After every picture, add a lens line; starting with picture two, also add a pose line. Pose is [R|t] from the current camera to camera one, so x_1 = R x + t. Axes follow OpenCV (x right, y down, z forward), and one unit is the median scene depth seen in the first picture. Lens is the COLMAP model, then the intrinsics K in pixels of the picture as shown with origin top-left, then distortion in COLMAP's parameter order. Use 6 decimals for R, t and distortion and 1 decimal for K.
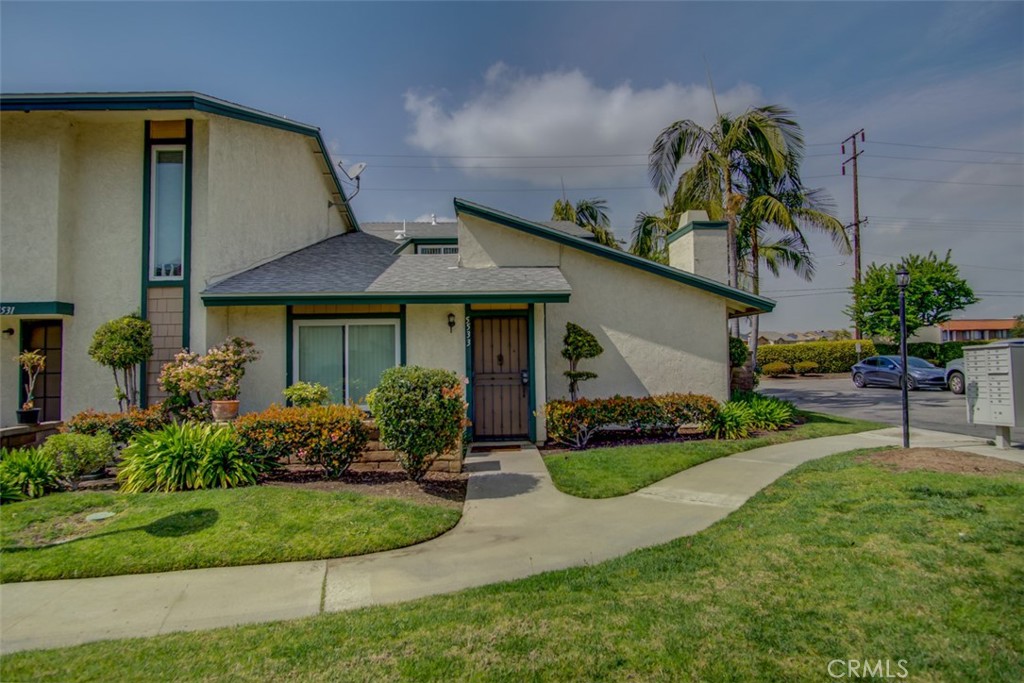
lens RADIAL K [[547.4, 0, 516.5], [0, 547.4, 339.6], [0, 0, 1]] dist [-0.041123, 0.014570]
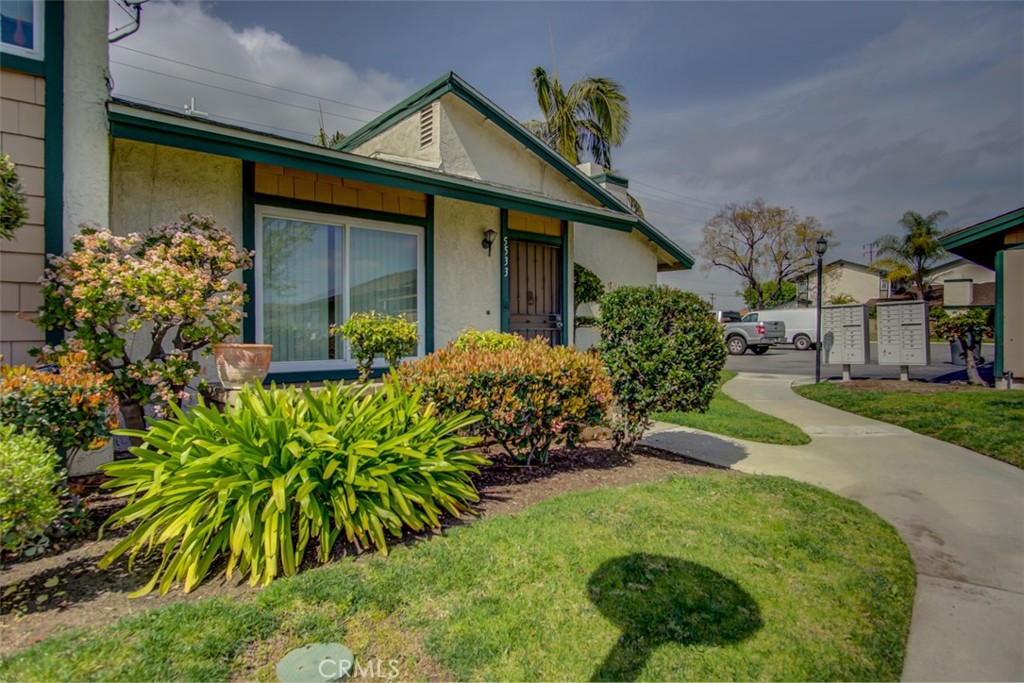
lens RADIAL K [[547.4, 0, 516.5], [0, 547.4, 339.6], [0, 0, 1]] dist [-0.041123, 0.014570]
pose [[0.781943, 0.002377, 0.623345, -0.534411], [-0.040011, 0.998122, 0.046385, 0.061492], [-0.622064, -0.061211, 0.780570, 0.409049]]
